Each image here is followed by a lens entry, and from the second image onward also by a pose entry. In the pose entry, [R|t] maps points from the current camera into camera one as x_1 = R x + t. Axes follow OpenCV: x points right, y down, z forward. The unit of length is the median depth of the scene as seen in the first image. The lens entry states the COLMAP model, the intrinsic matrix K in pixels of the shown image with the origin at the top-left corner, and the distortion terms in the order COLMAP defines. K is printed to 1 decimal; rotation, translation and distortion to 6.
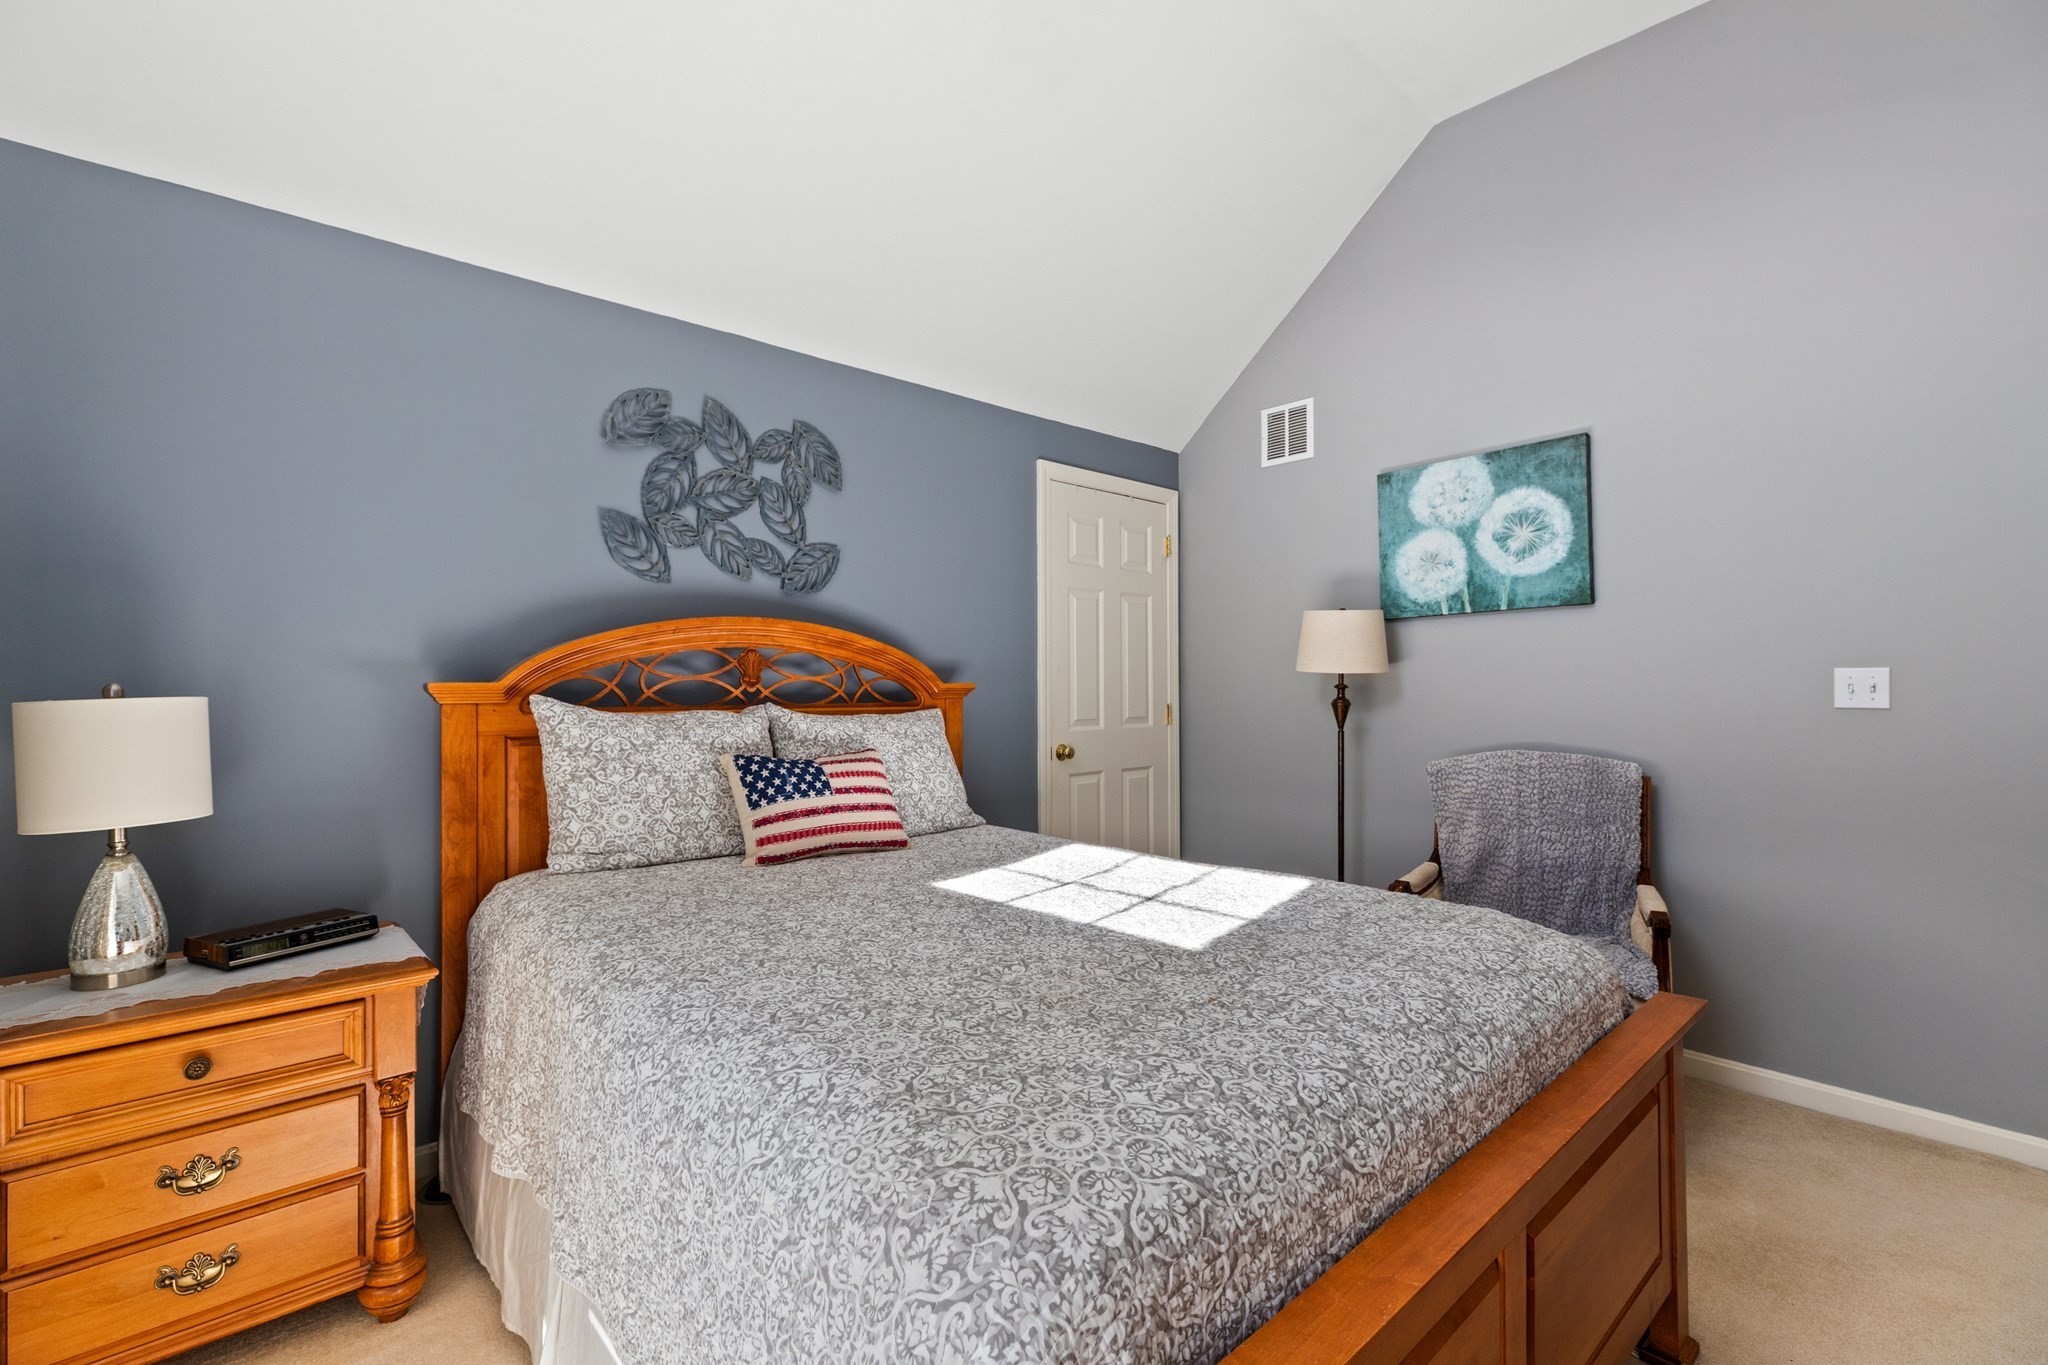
lens RADIAL K [[925.5, 0, 1024.0], [0, 925.5, 682.5], [0, 0, 1]] dist [0.003729, -0.000417]
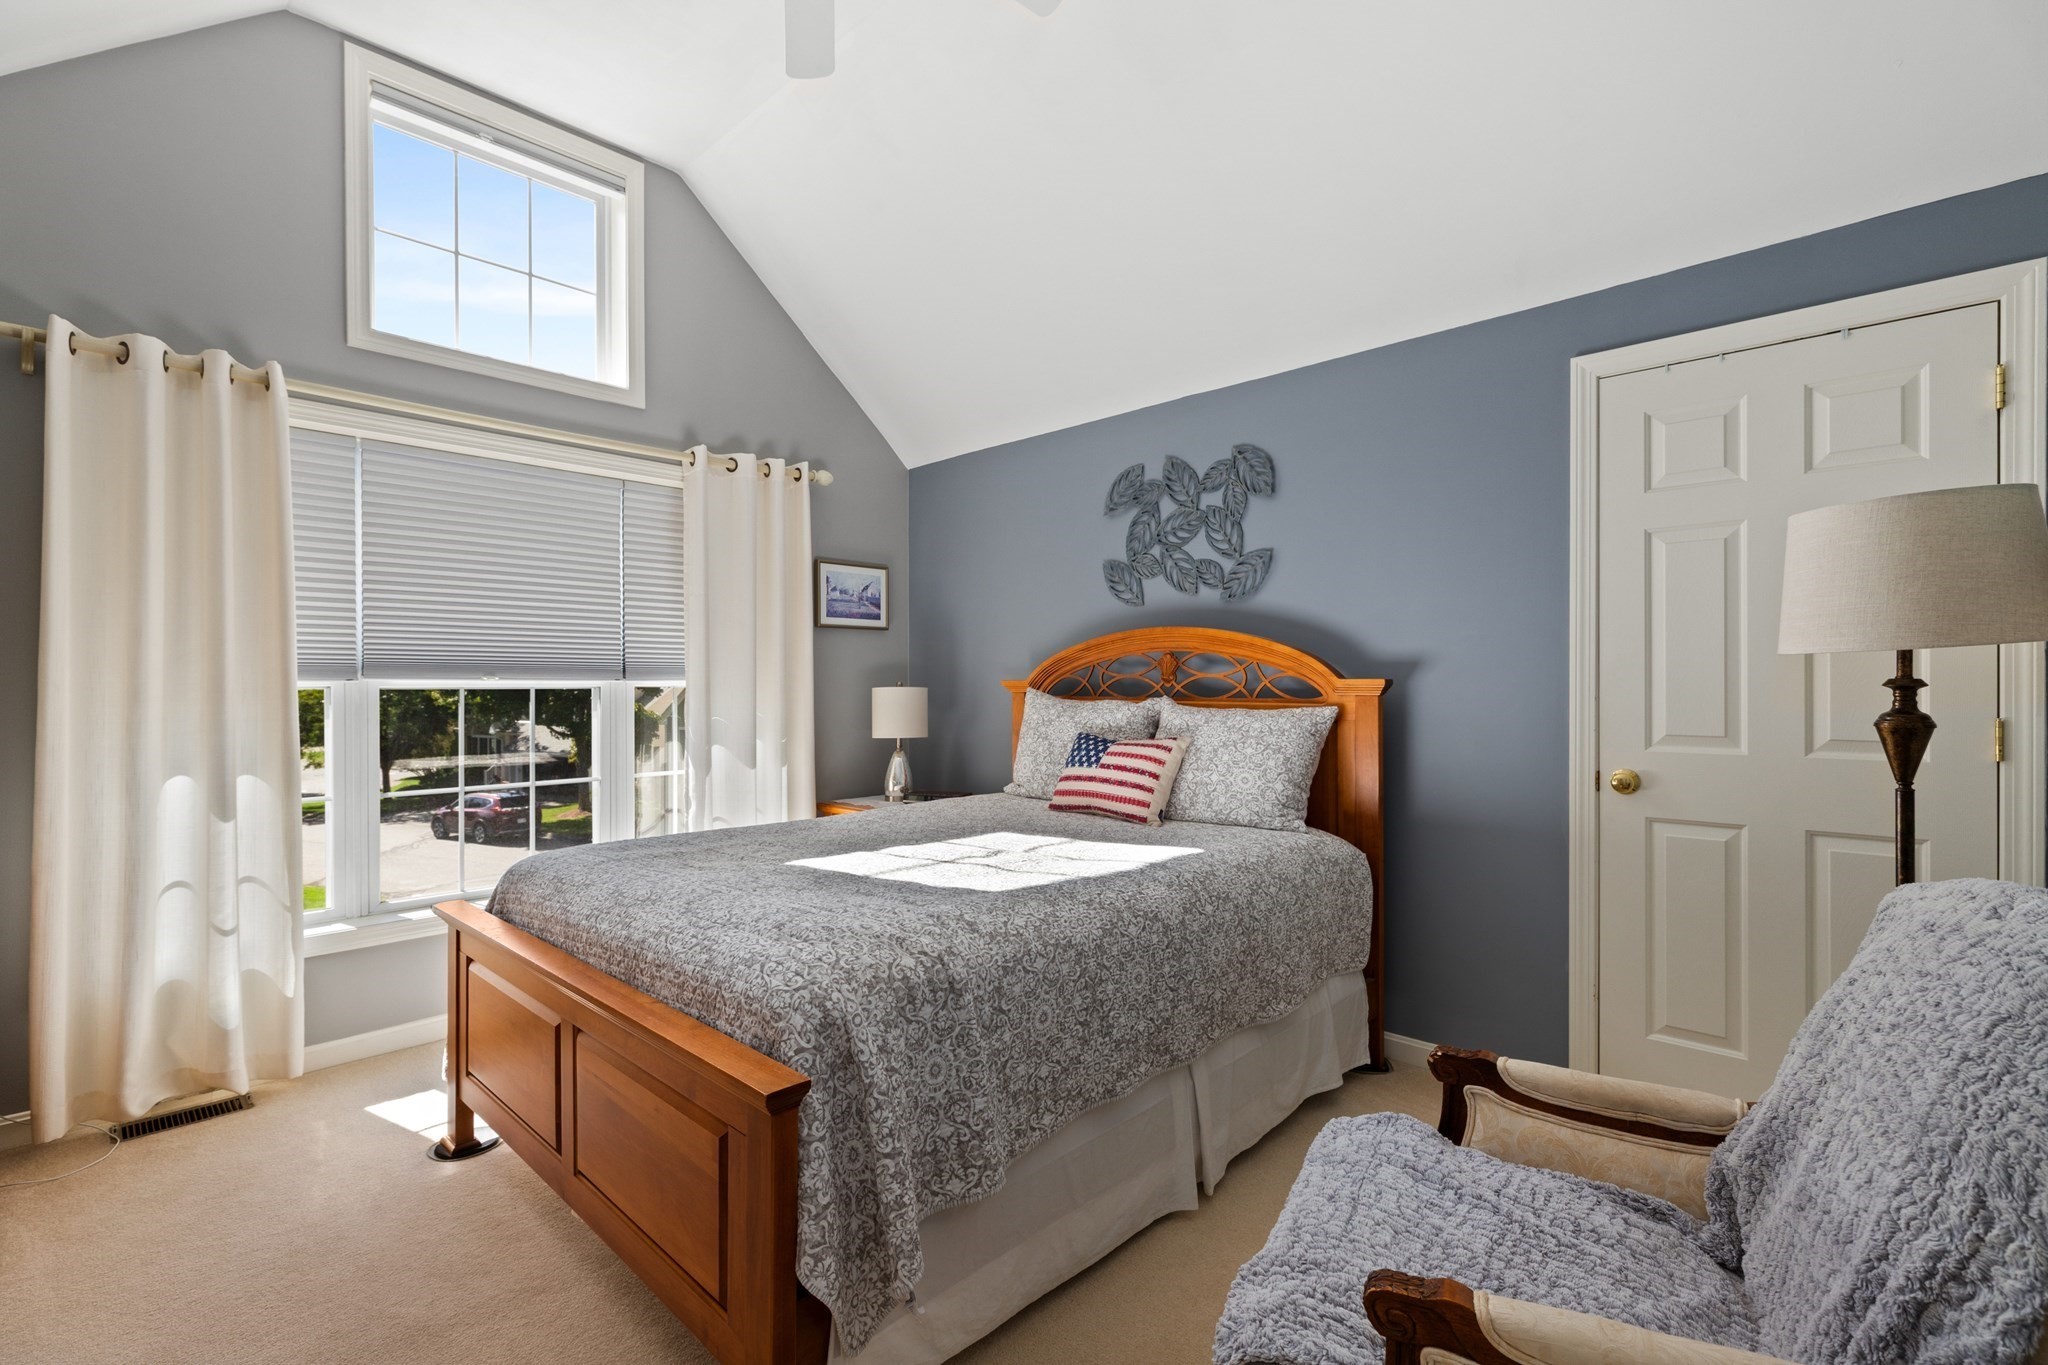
lens RADIAL K [[925.5, 0, 1024.0], [0, 925.5, 682.5], [0, 0, 1]] dist [0.003729, -0.000417]
pose [[0.064263, 0.001212, -0.997932, 0.915514], [0.006323, 0.999979, 0.001622, 0.001004], [0.997913, -0.006414, 0.064254, 0.711029]]
